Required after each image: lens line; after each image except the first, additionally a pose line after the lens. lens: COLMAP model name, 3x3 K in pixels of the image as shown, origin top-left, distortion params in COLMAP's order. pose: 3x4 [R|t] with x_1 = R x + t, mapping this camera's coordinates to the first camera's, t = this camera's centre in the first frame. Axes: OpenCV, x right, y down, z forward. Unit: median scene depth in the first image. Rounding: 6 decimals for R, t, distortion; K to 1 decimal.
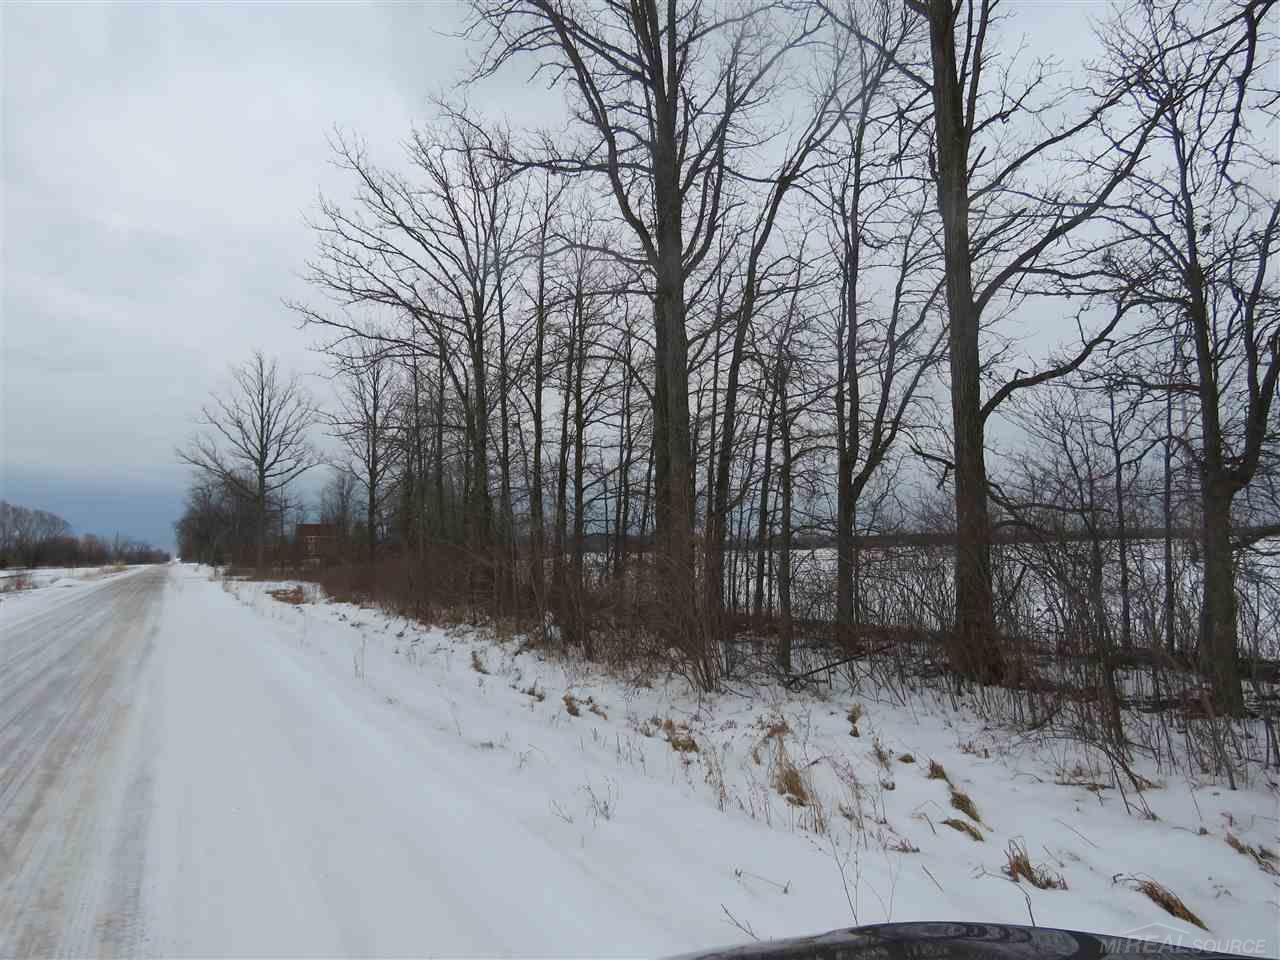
lens RADIAL K [[817.8, 0, 640.0], [0, 817.8, 480.0], [0, 0, 1]] dist [-0.005596, -0.000170]
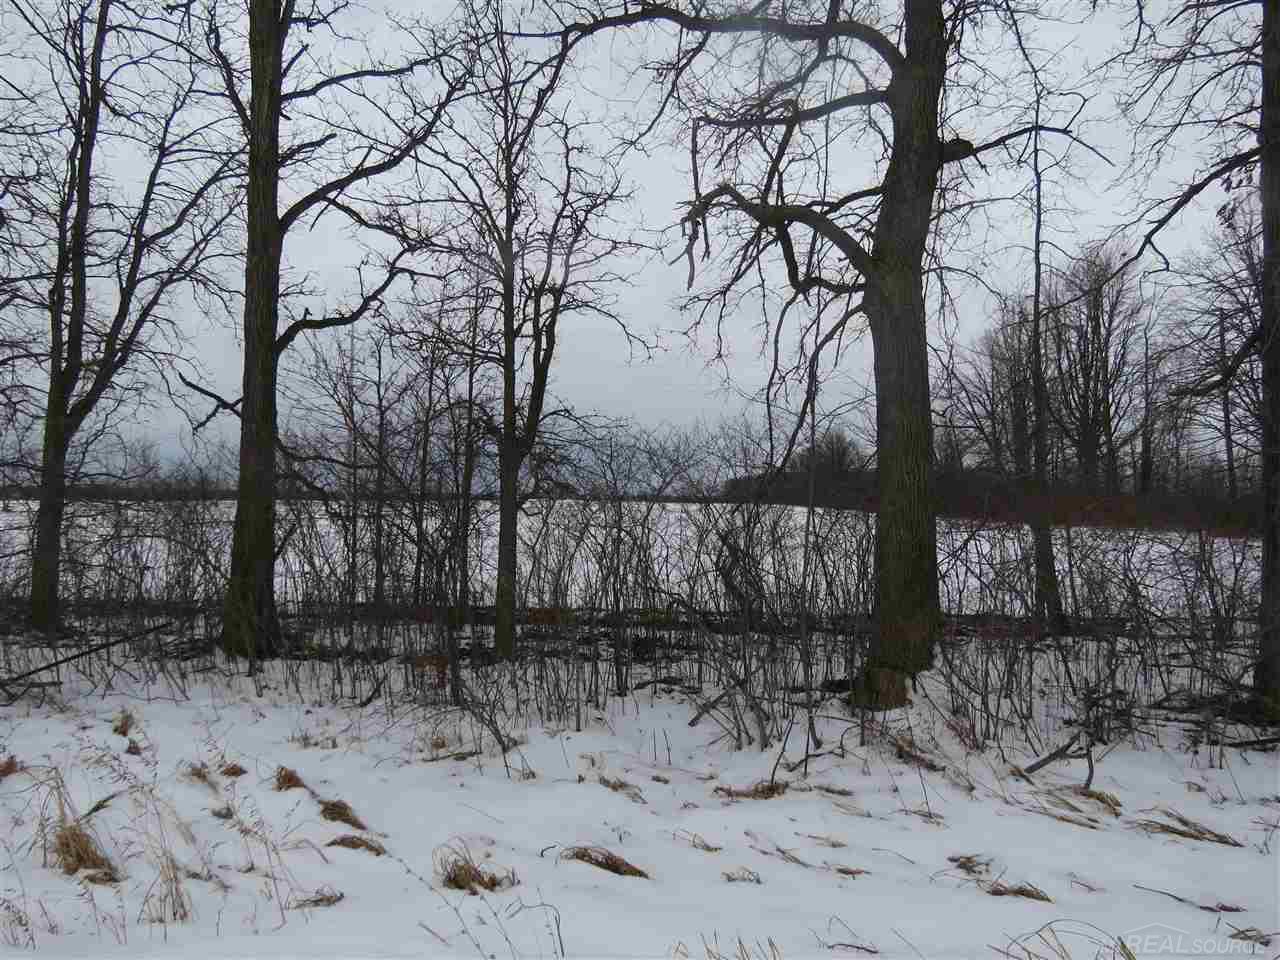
lens RADIAL K [[817.8, 0, 640.0], [0, 817.8, 480.0], [0, 0, 1]] dist [-0.005596, -0.000170]
pose [[0.567591, 0.052079, 0.821662, -0.066597], [-0.093407, 0.995627, 0.001419, 0.019895], [-0.817995, -0.077554, 0.569973, 0.172124]]
